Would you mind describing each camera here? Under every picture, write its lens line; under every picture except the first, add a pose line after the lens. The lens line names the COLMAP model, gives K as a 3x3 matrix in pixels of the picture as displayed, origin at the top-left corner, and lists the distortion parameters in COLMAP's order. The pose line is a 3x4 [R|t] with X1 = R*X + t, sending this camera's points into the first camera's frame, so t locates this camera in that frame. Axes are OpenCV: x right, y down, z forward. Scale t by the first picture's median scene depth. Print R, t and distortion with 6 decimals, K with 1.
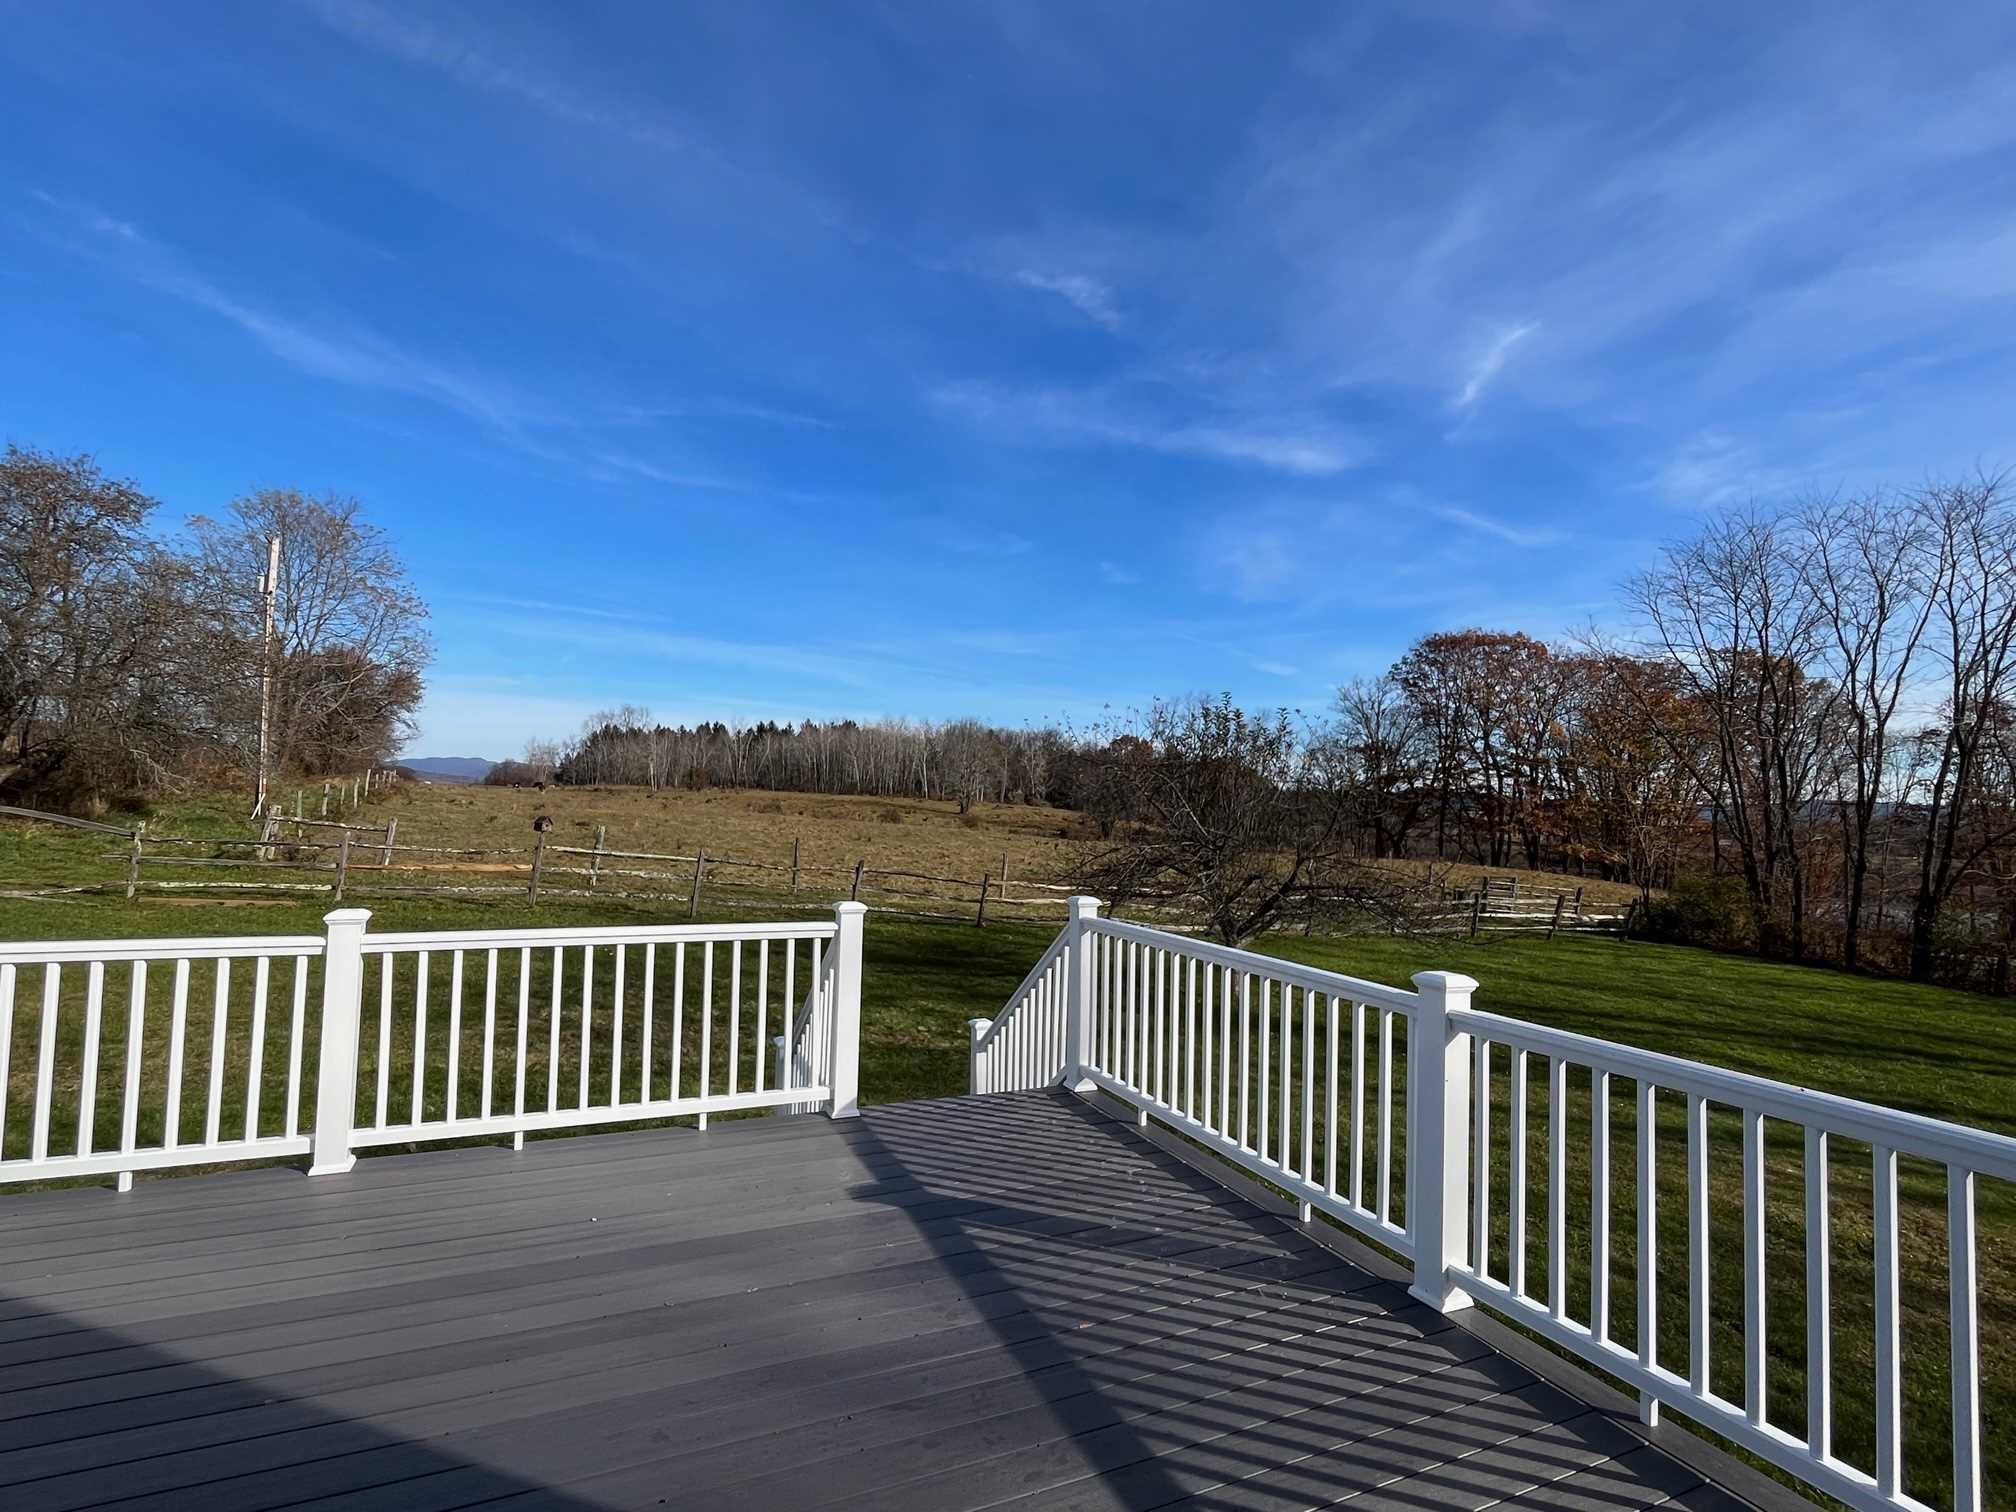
lens RADIAL K [[1000.1, 0, 1004.0], [0, 1000.1, 746.7], [0, 0, 1]] dist [-0.008209, 0.002090]
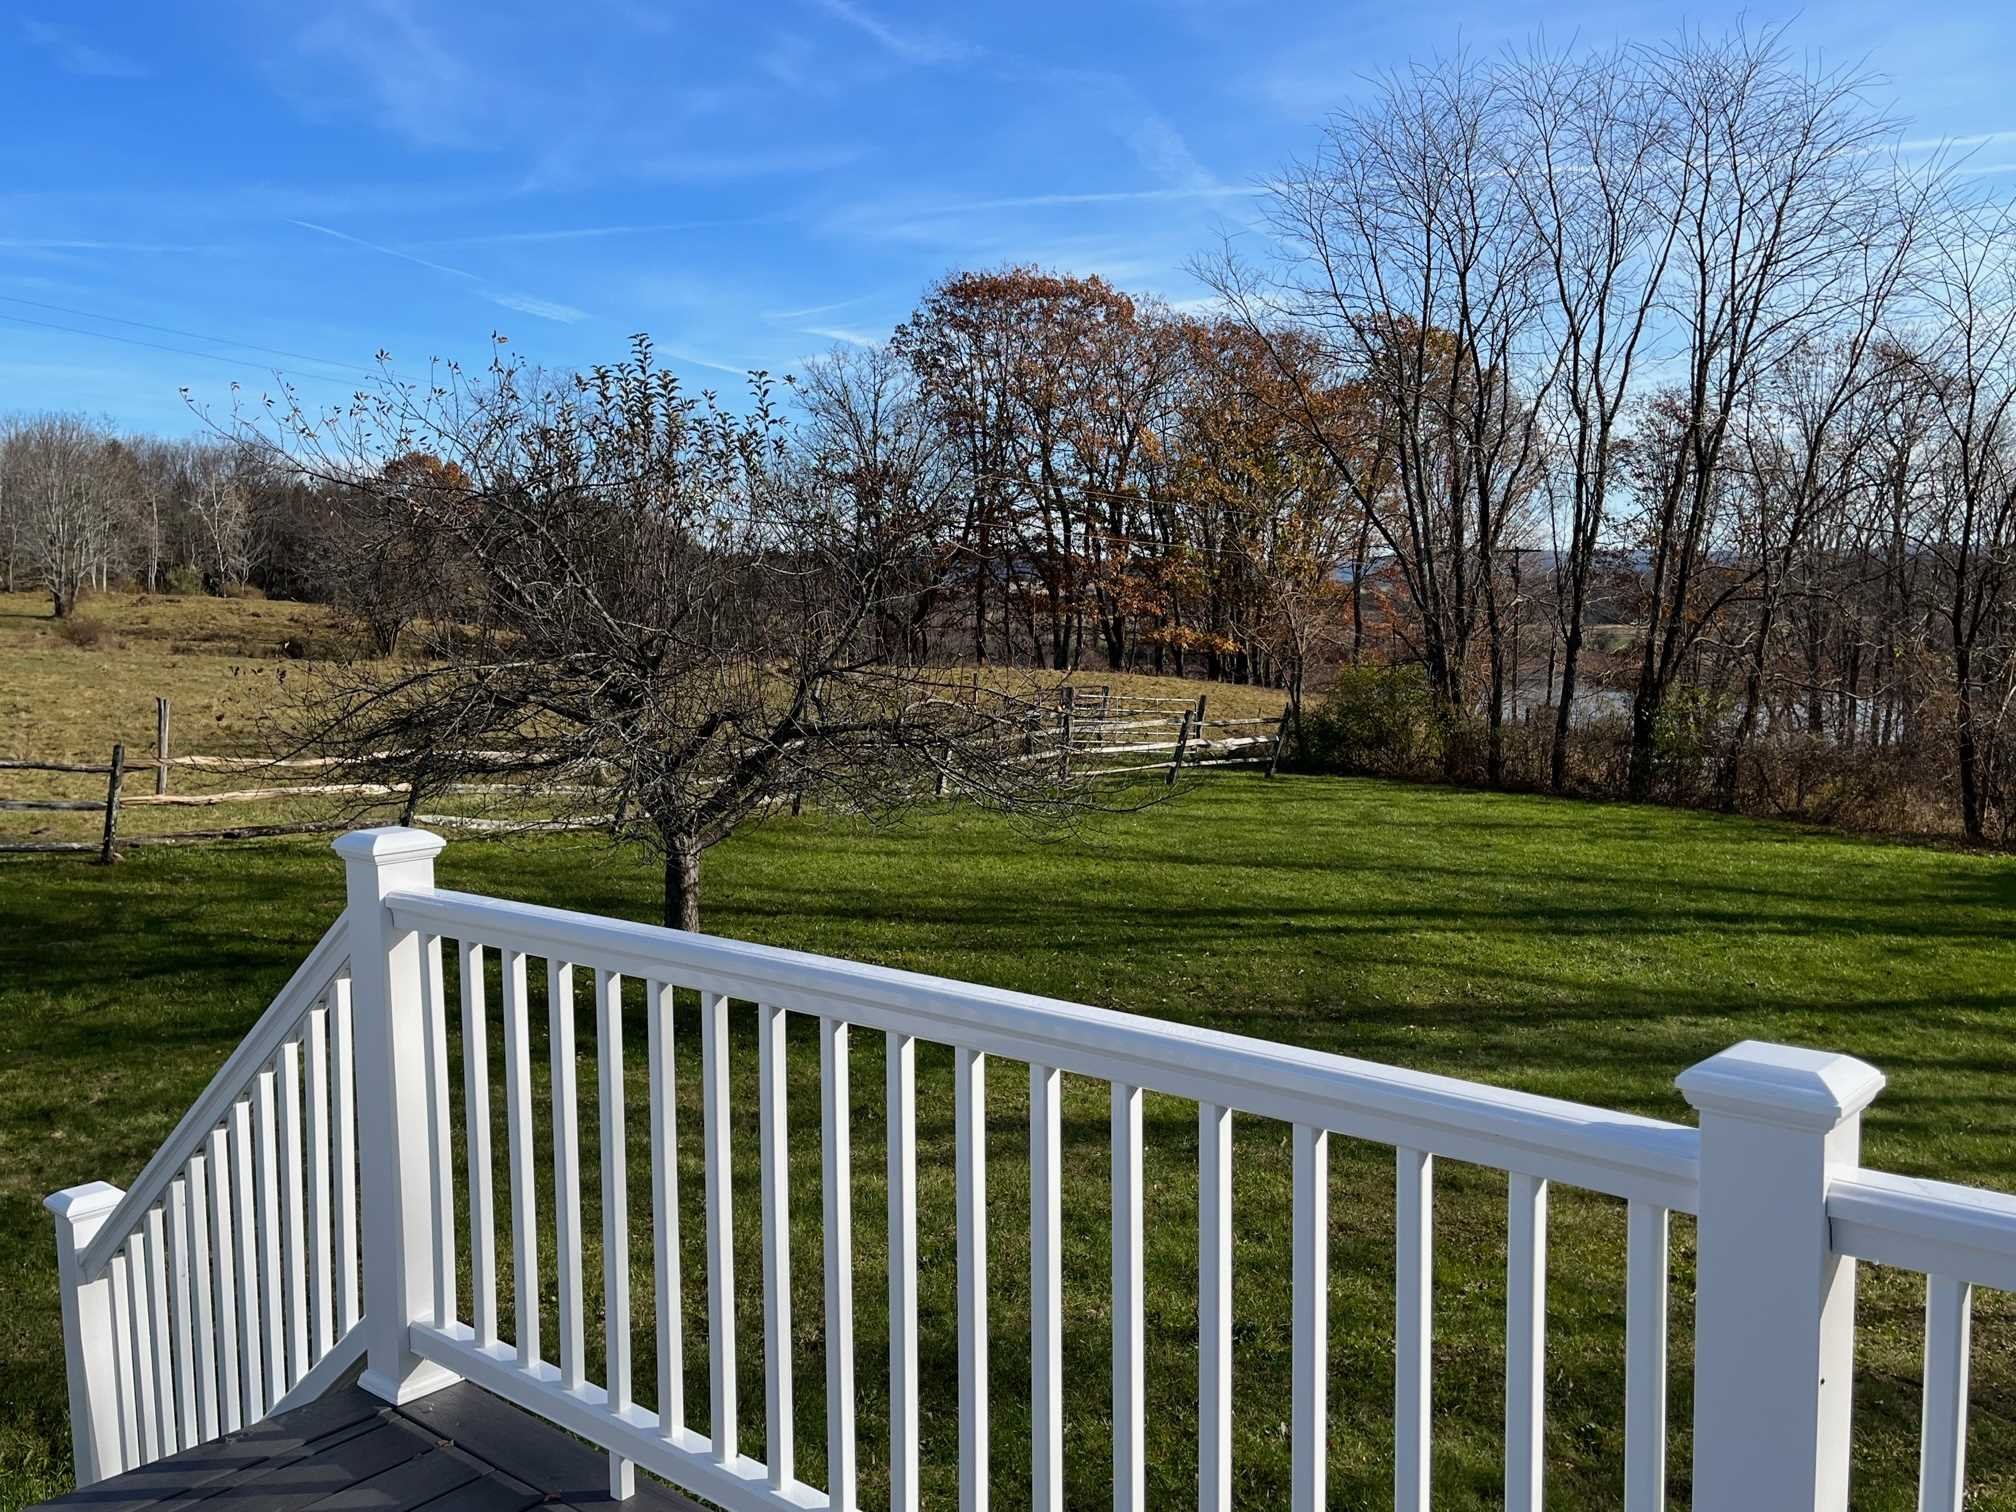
lens RADIAL K [[1723.1, 0, 1003.1], [0, 1723.1, 750.0], [0, 0, 1]] dist [0.046873, -0.032445]
pose [[0.900572, -0.074045, 0.428355, 0.004949], [0.008148, 0.988089, 0.153669, 0.009470], [-0.434631, -0.134900, 0.890448, 0.101311]]
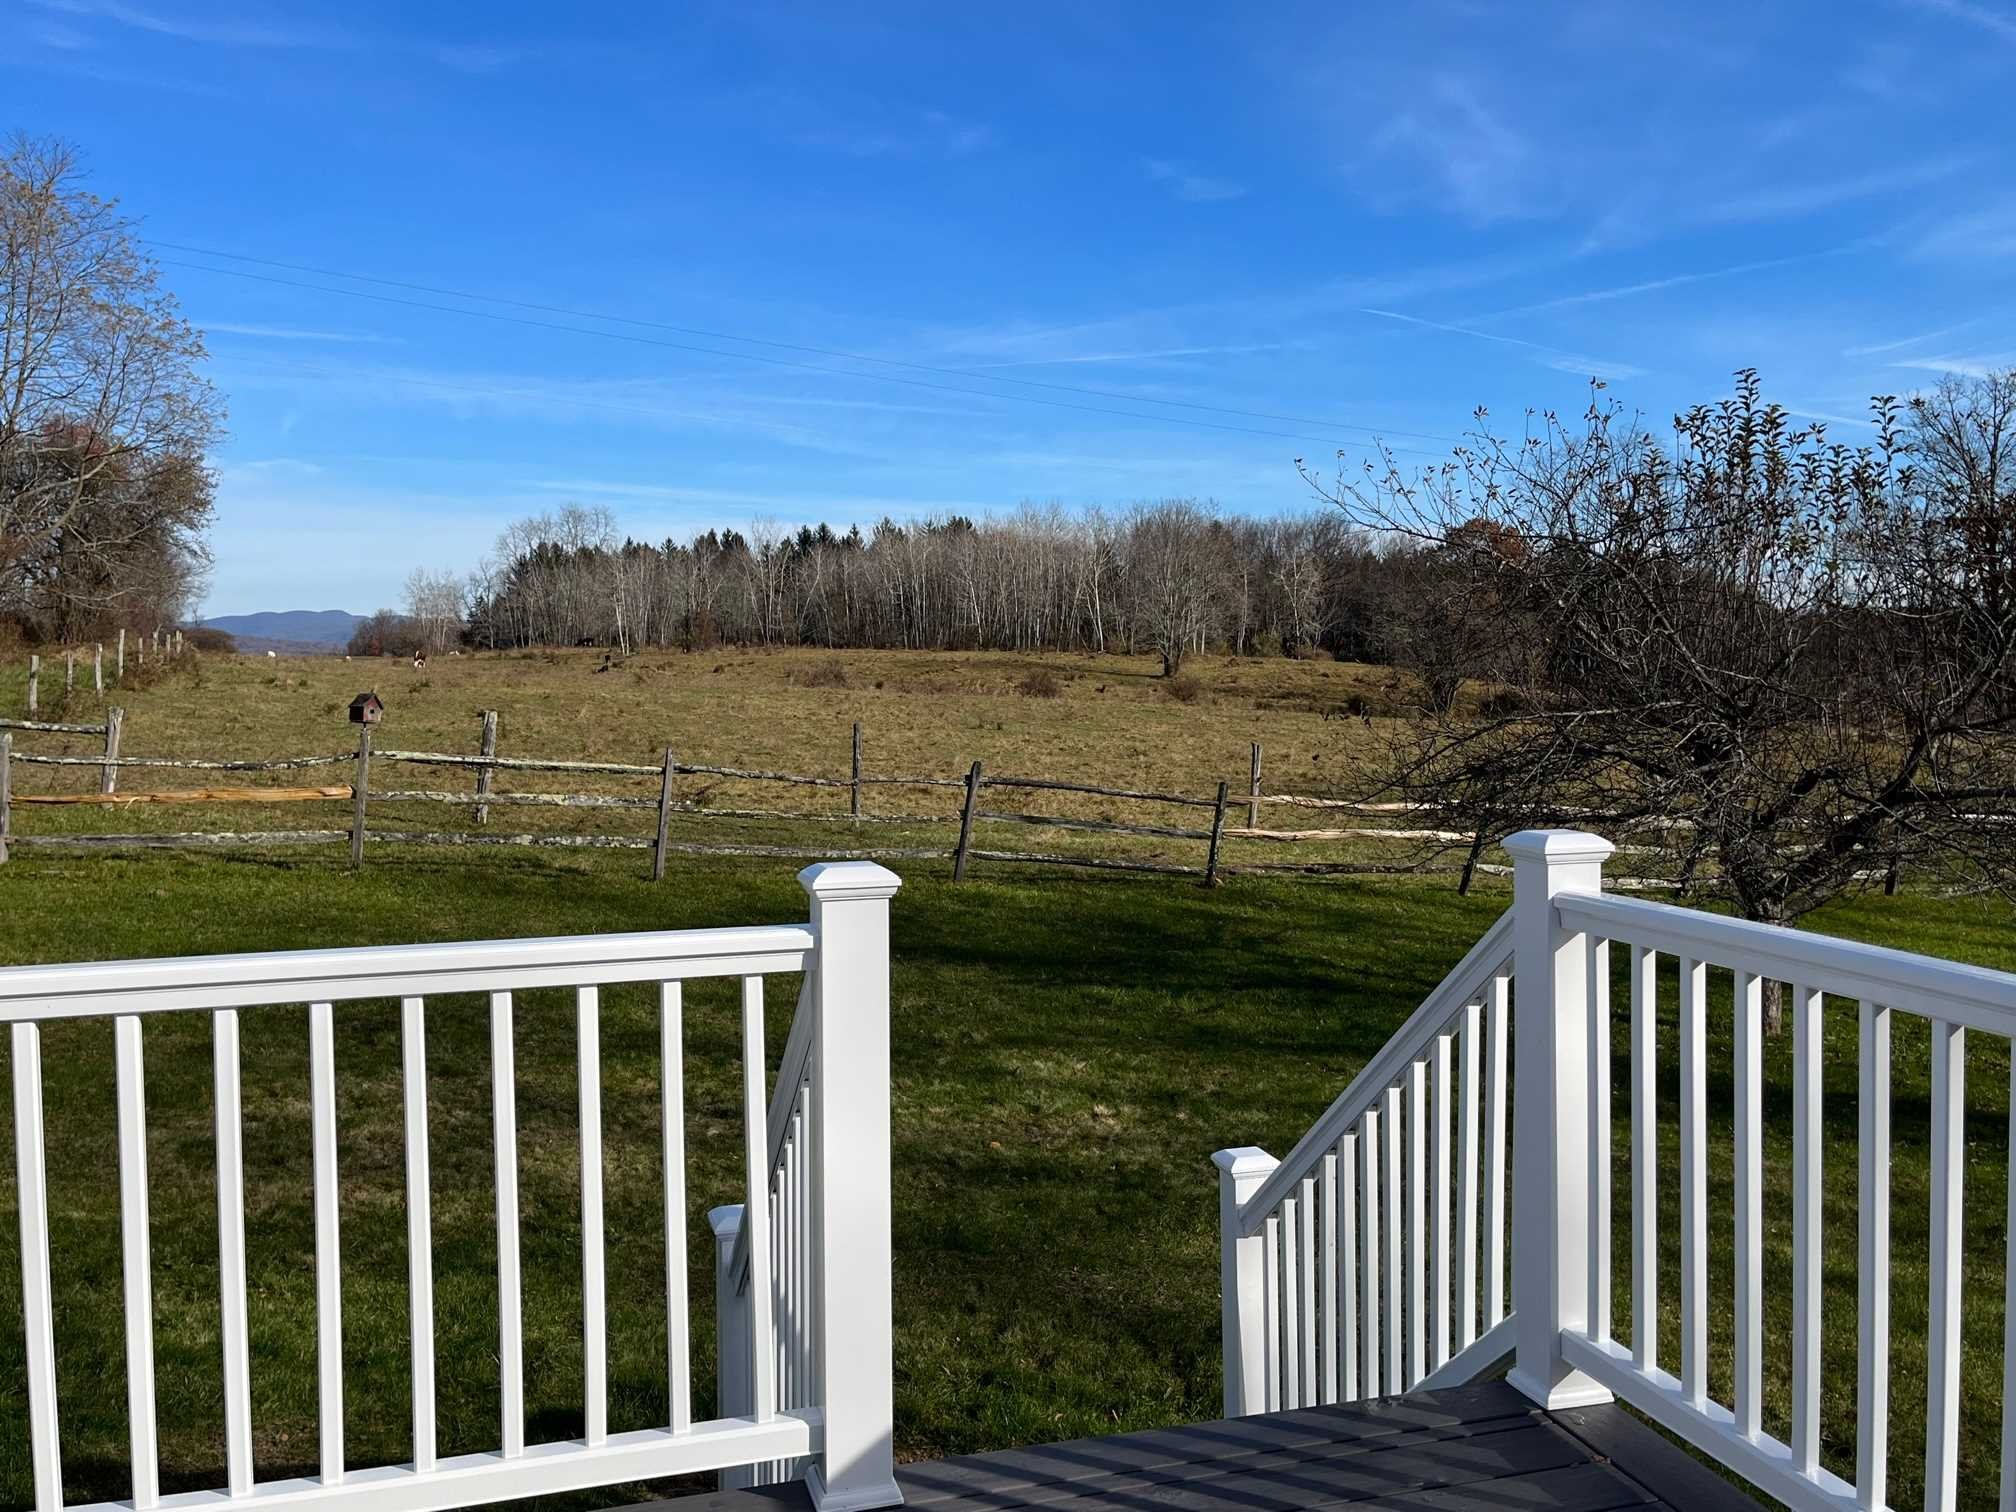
lens RADIAL K [[1723.1, 0, 1029.9], [0, 1723.1, 742.9], [0, 0, 1]] dist [0.046873, -0.032445]
pose [[0.992186, -0.027665, -0.121664, -0.005736], [0.039720, 0.994413, 0.097803, 0.014319], [0.118279, -0.101871, 0.987741, 0.102998]]
